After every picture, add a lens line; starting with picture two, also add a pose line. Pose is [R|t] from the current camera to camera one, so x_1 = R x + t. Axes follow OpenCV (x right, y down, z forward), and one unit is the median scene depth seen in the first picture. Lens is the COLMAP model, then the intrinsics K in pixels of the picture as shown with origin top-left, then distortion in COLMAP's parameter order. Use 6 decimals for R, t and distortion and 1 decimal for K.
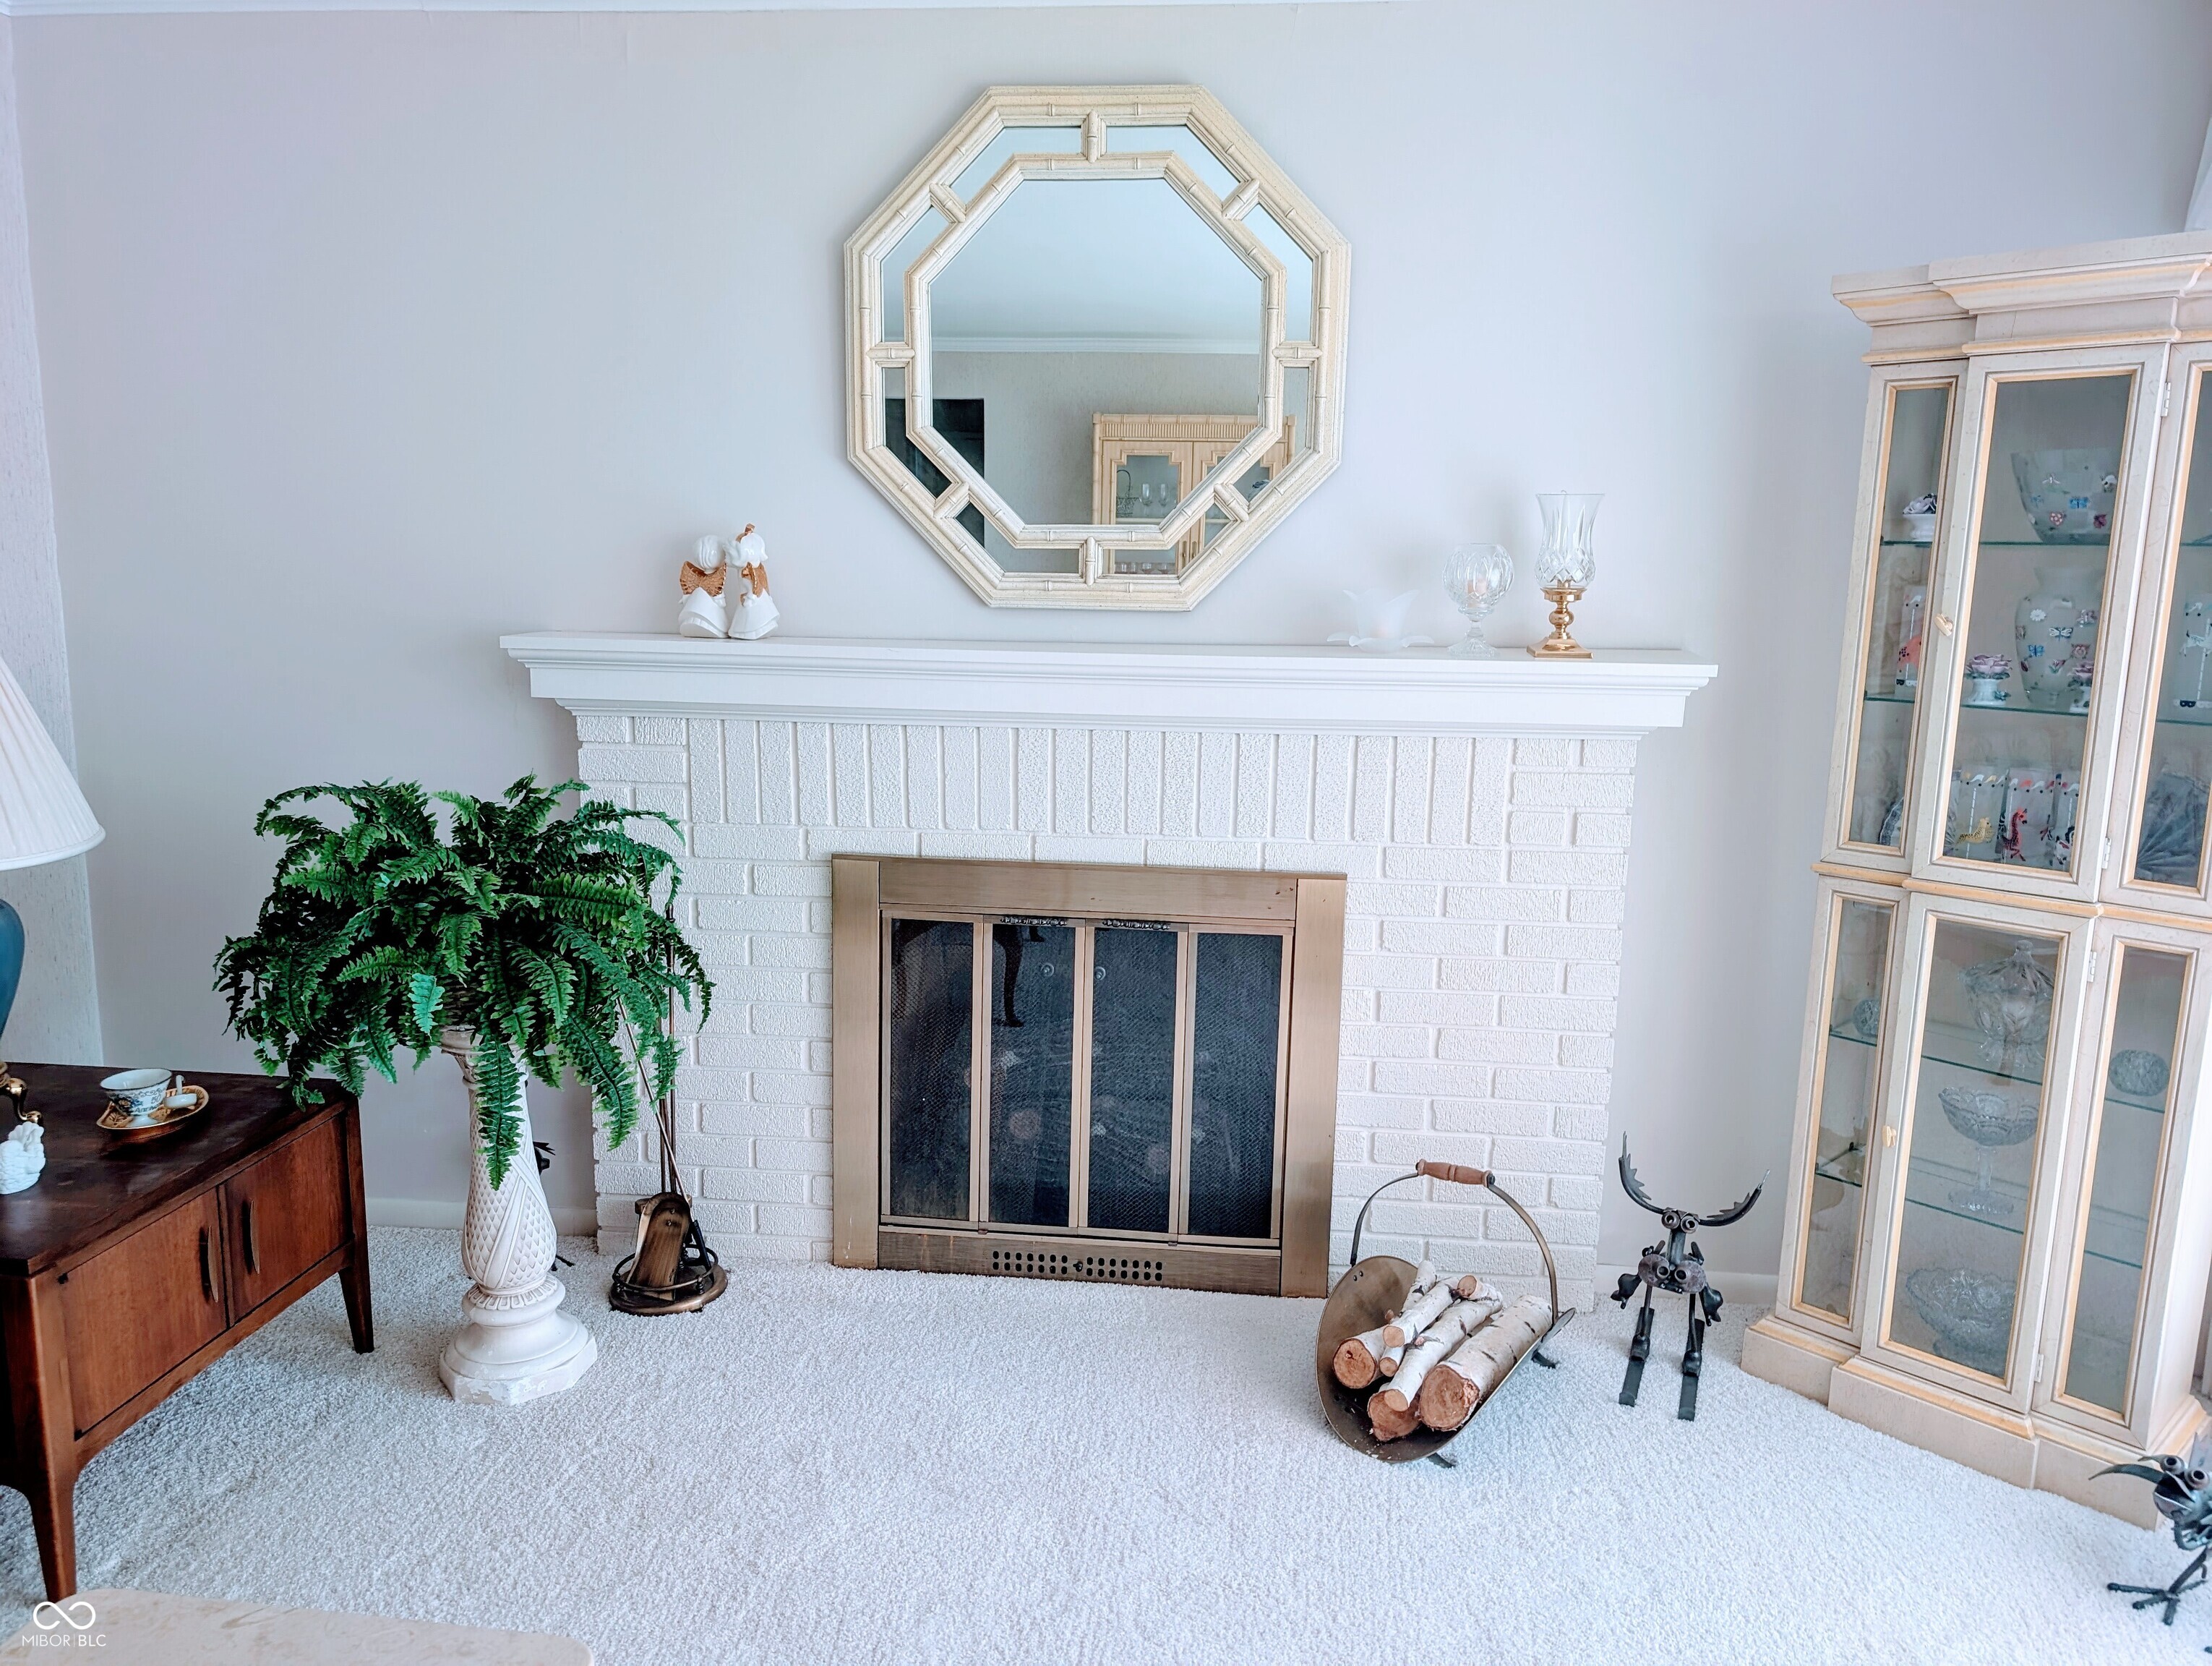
lens RADIAL K [[1561.3, 0, 1106.0], [0, 1561.3, 833.0], [0, 0, 1]] dist [0.055847, -0.060991]
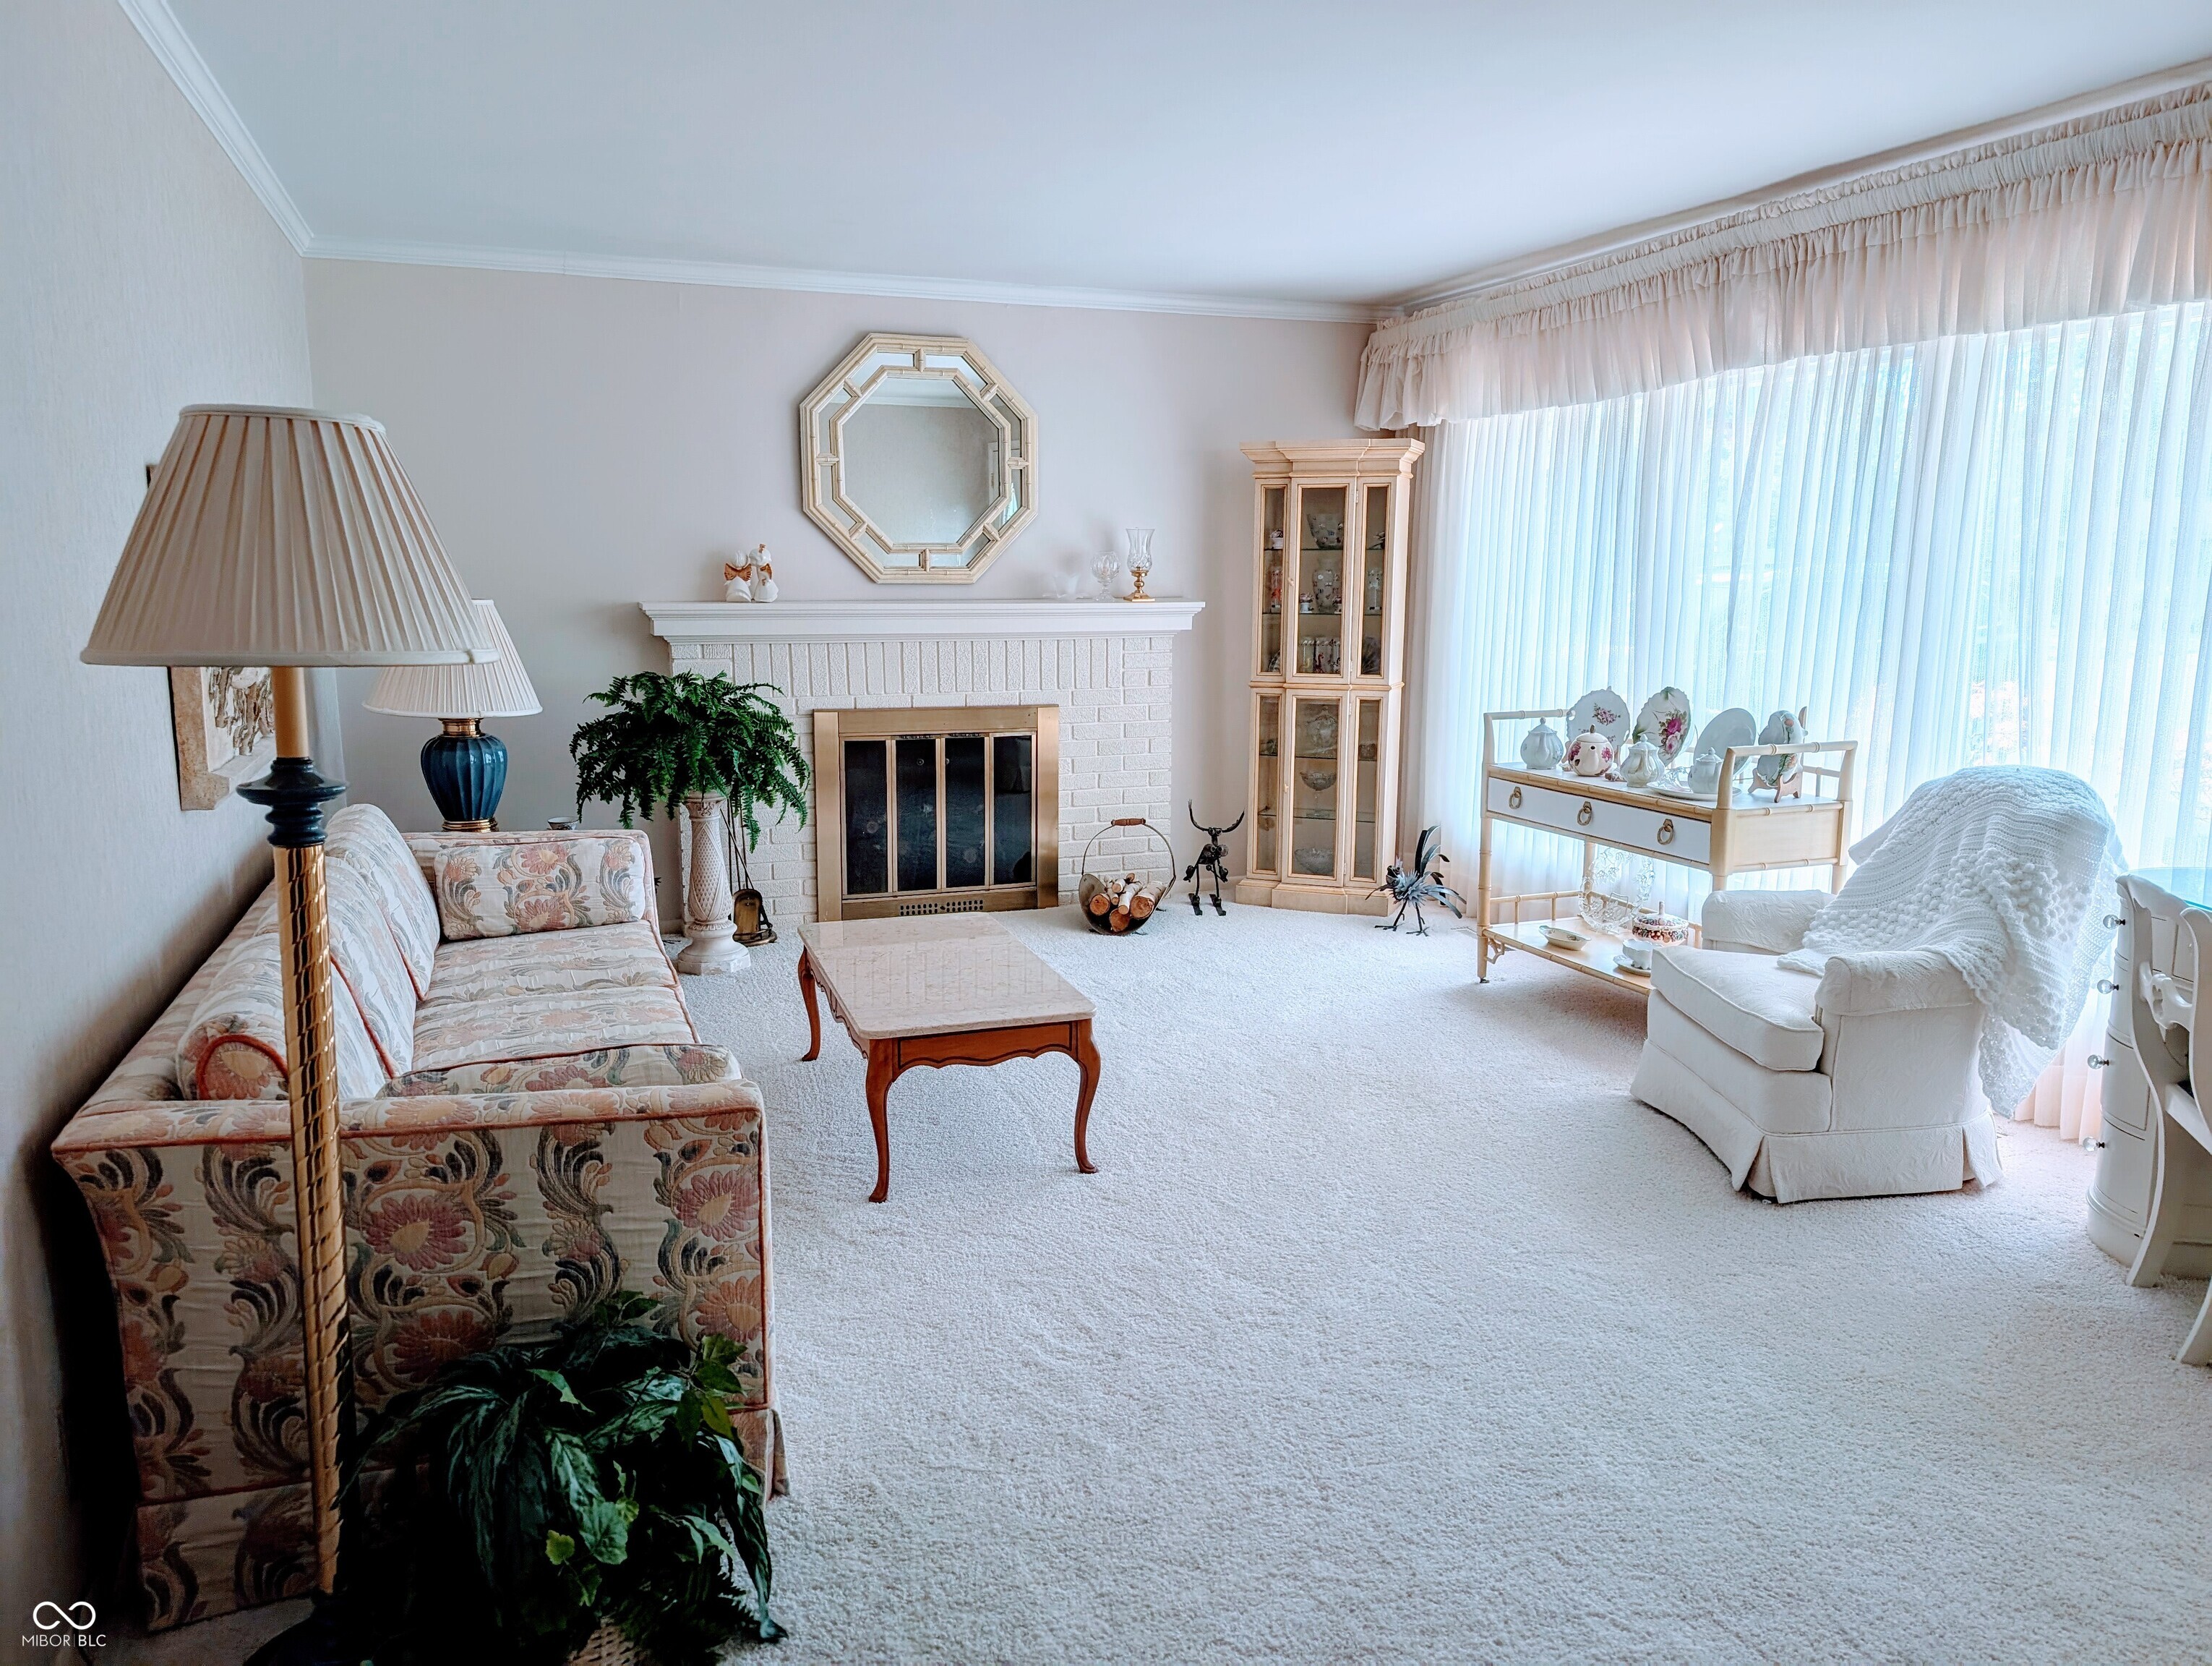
lens RADIAL K [[1561.3, 0, 1106.0], [0, 1561.3, 833.0], [0, 0, 1]] dist [0.055847, -0.060991]
pose [[0.902877, -0.086076, 0.421193, -0.733656], [0.086477, 0.996088, 0.018188, 0.175975], [-0.421111, 0.020002, 0.906789, -1.014804]]
